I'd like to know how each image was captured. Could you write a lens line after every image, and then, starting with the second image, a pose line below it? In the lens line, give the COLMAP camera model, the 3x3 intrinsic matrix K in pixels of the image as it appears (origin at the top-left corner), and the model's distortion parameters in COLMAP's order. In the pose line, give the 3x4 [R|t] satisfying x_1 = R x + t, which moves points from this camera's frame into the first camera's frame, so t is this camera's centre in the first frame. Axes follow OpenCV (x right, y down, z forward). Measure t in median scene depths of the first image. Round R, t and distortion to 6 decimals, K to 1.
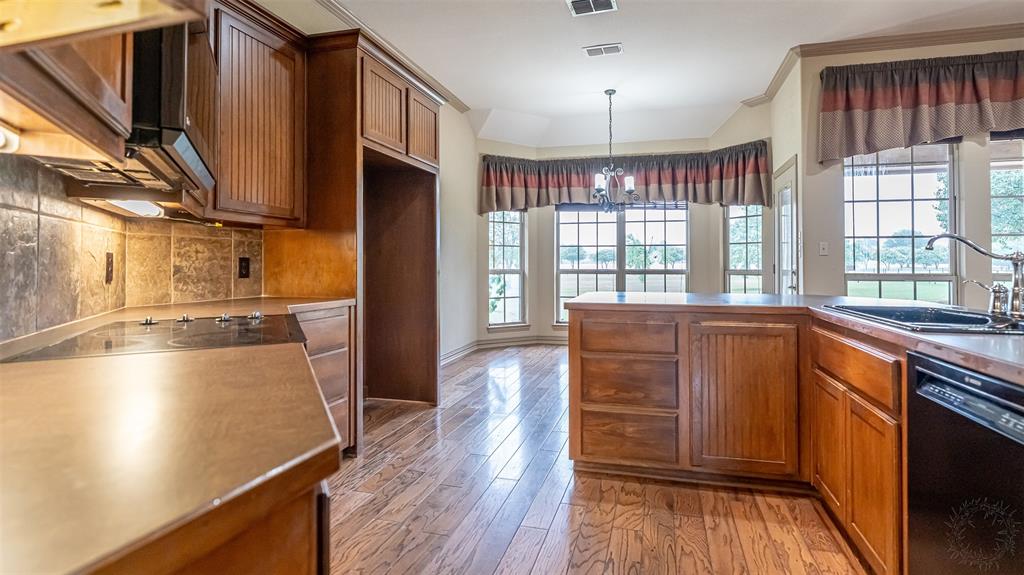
lens RADIAL K [[467.6, 0, 537.6], [0, 467.6, 252.8], [0, 0, 1]] dist [-0.012099, 0.006105]
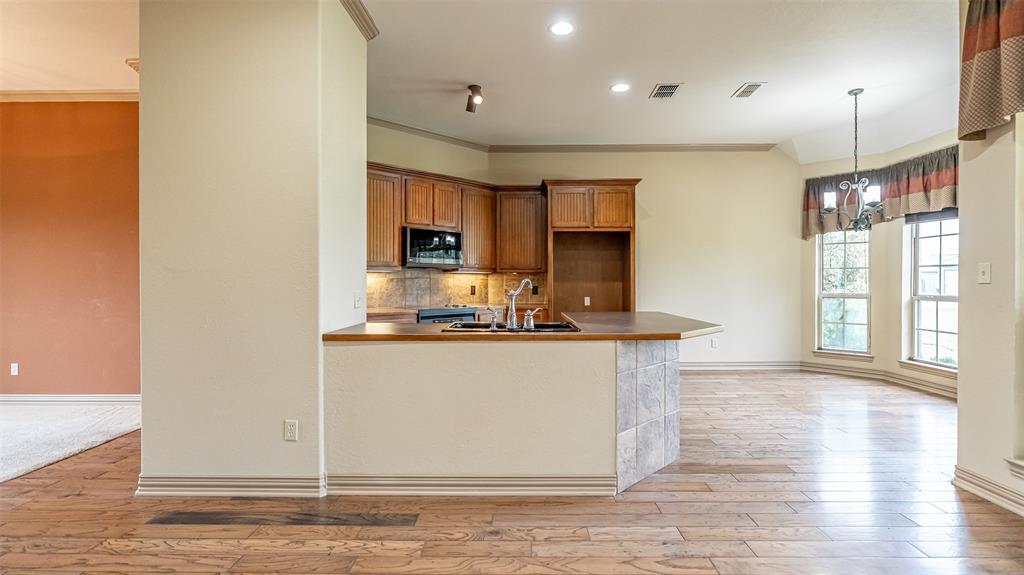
lens RADIAL K [[467.6, 0, 511.7], [0, 467.6, 283.9], [0, 0, 1]] dist [-0.012099, 0.006105]
pose [[0.234539, 0.001752, -0.972105, 0.798922], [0.026280, 0.999621, 0.008142, -0.010723], [0.971751, -0.027456, 0.234404, 0.164463]]
